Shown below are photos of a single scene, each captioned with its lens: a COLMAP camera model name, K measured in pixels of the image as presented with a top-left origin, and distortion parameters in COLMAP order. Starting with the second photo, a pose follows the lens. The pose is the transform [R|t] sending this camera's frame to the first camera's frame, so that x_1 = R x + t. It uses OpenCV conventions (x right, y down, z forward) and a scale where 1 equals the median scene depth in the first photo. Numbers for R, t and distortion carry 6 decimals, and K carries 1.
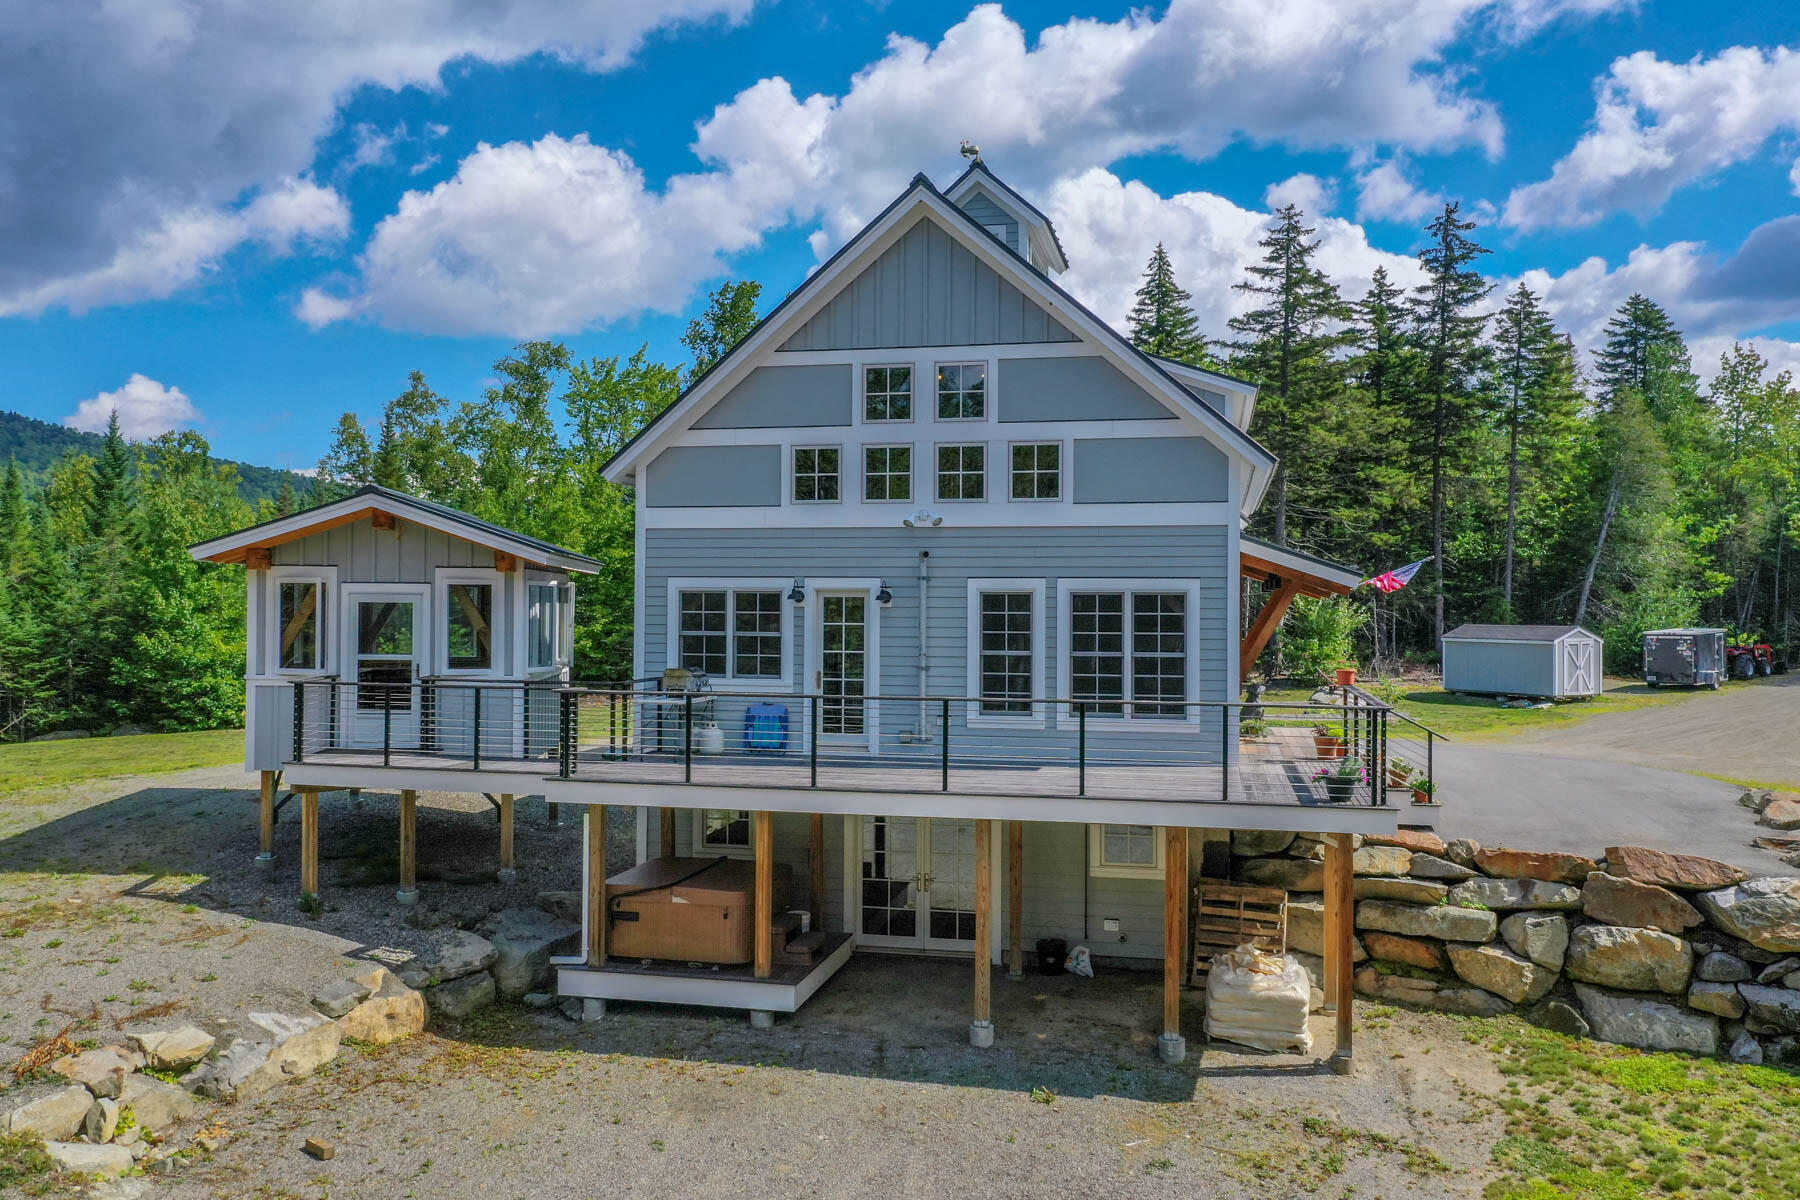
lens RADIAL K [[1418.4, 0, 897.9], [0, 1418.4, 592.0], [0, 0, 1]] dist [0.011507, -0.014646]
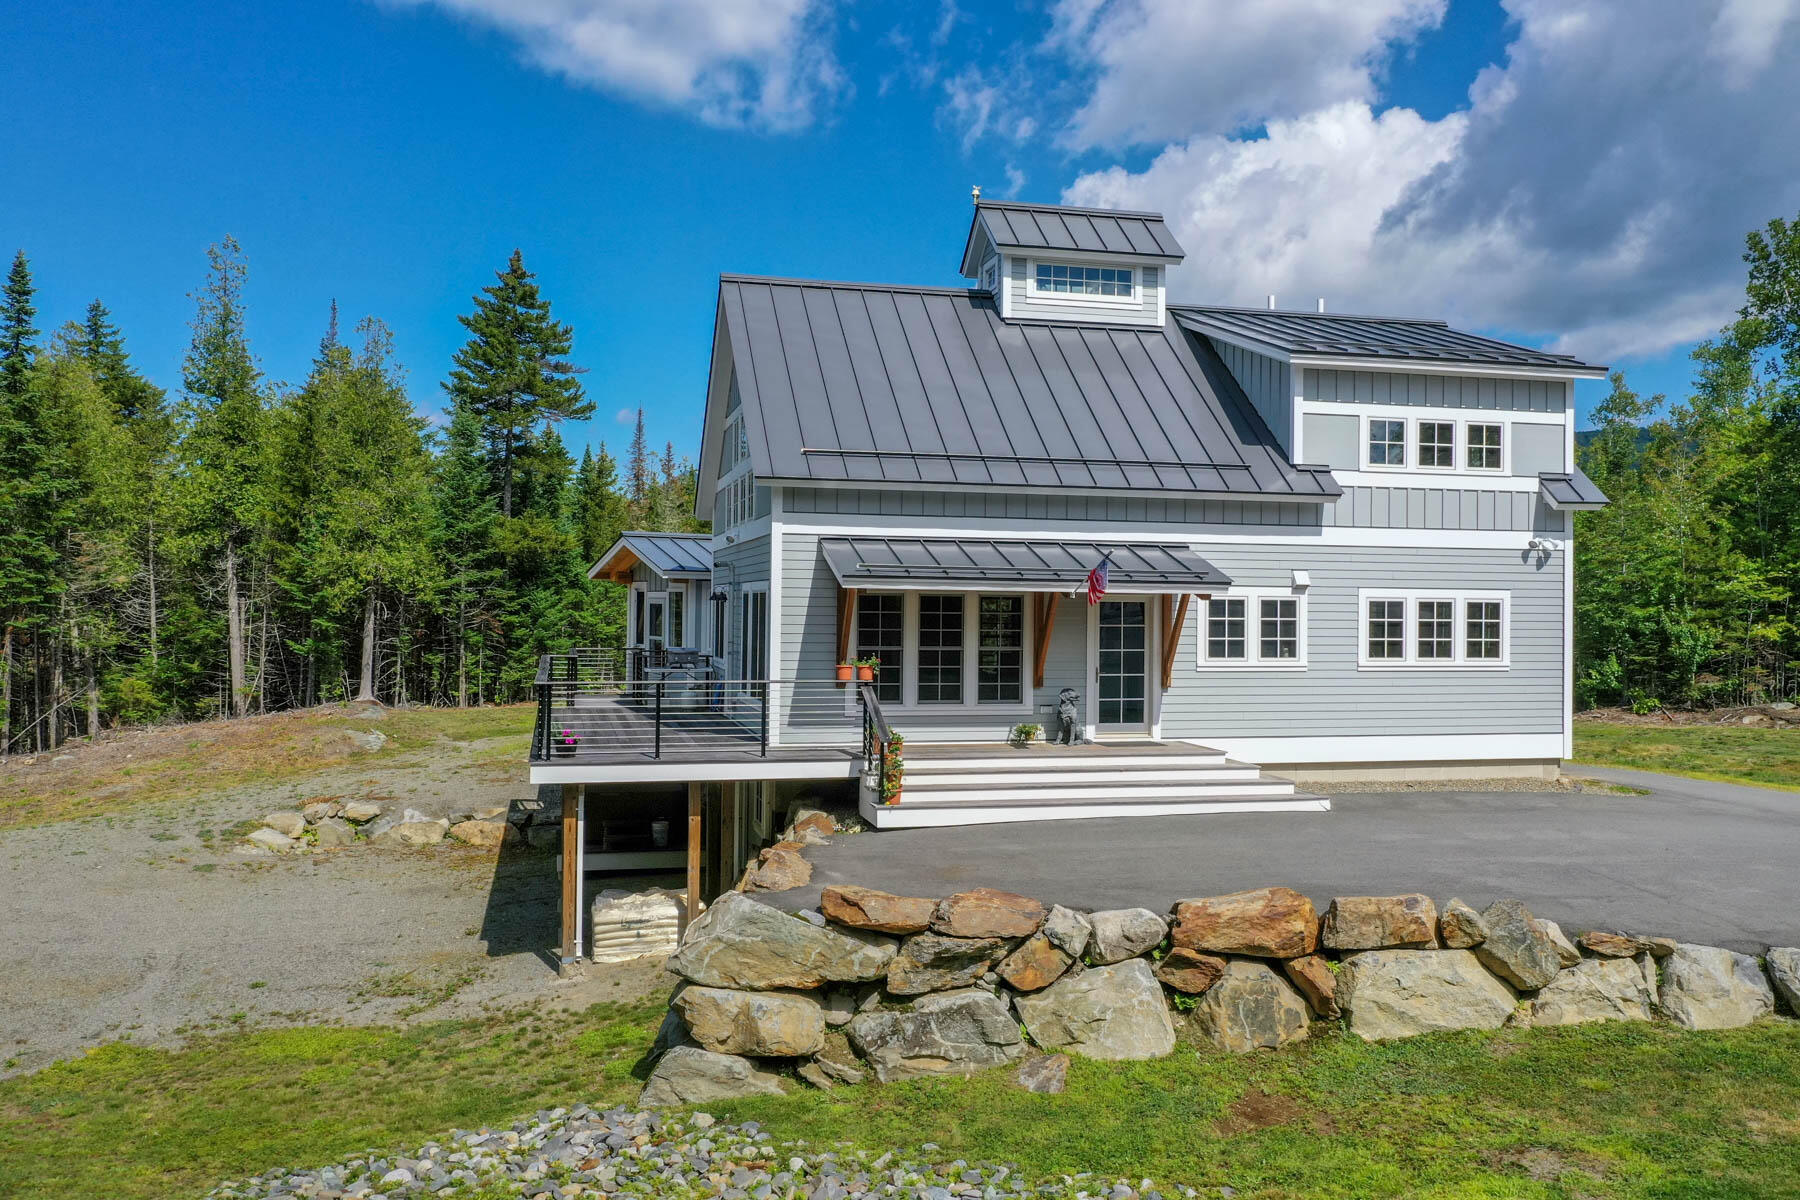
lens RADIAL K [[1418.4, 0, 896.7], [0, 1418.4, 596.7], [0, 0, 1]] dist [0.011507, -0.014646]
pose [[0.440941, -0.007520, -0.897505, 1.064299], [-0.008763, 0.999881, -0.012683, 0.017417], [0.897493, 0.013457, 0.440823, 0.470787]]
